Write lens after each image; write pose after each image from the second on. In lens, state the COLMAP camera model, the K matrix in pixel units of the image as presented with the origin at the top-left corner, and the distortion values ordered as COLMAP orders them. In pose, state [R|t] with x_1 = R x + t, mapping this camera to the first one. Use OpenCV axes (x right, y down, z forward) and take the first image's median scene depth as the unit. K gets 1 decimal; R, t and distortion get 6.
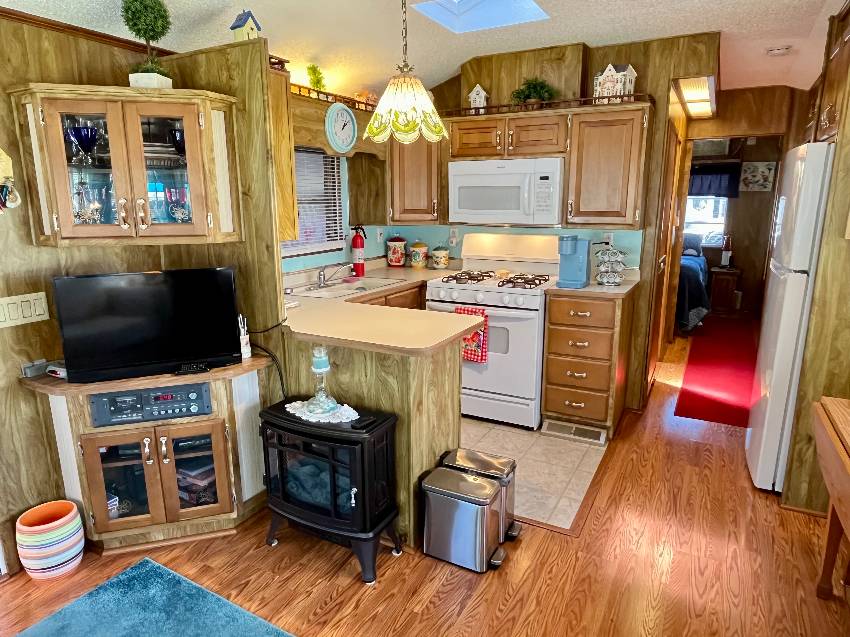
lens RADIAL K [[542.4, 0, 424.9], [0, 542.4, 315.2], [0, 0, 1]] dist [-0.000504, -0.003435]
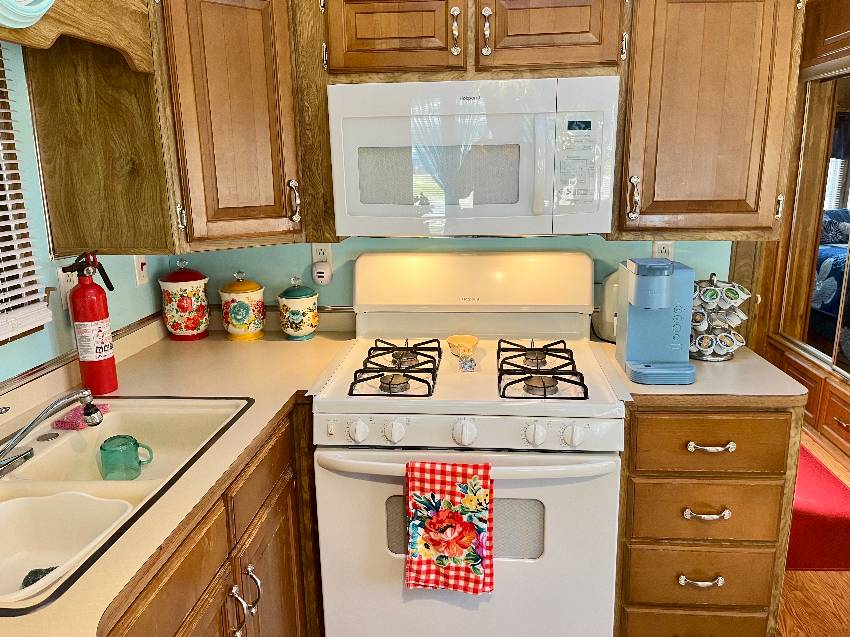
lens RADIAL K [[650.8, 0, 427.3], [0, 650.8, 322.7], [0, 0, 1]] dist [0.036640, -0.034066]
pose [[0.920371, -0.105039, 0.376675, -0.090842], [0.096534, 0.994467, 0.041442, -0.130588], [-0.378943, -0.001780, 0.925418, 0.565658]]
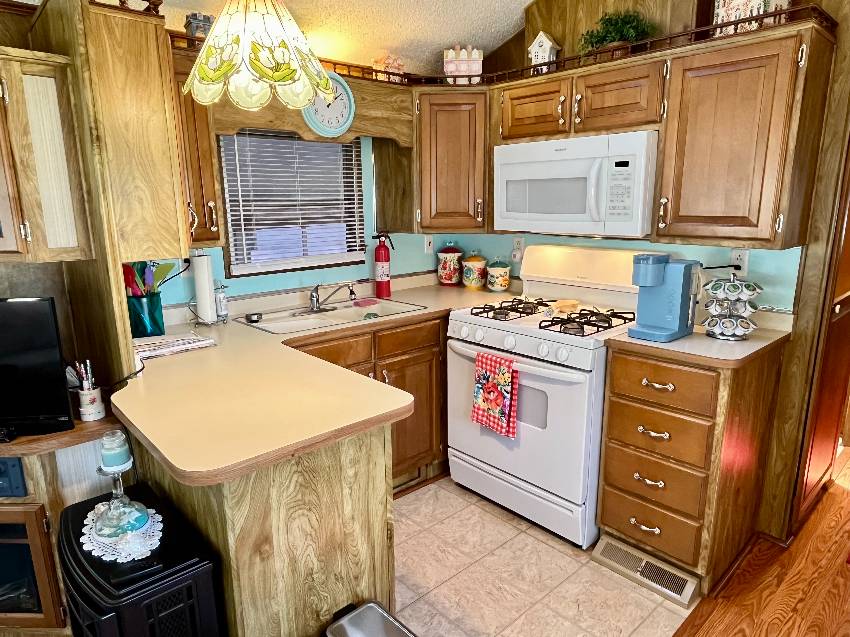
lens RADIAL K [[542.4, 0, 423.7], [0, 542.4, 317.6], [0, 0, 1]] dist [-0.000504, -0.003435]
pose [[0.943336, 0.063914, -0.325624, 0.214303], [-0.061788, 0.997947, 0.016878, -0.066811], [0.326035, 0.004198, 0.945349, 0.313184]]
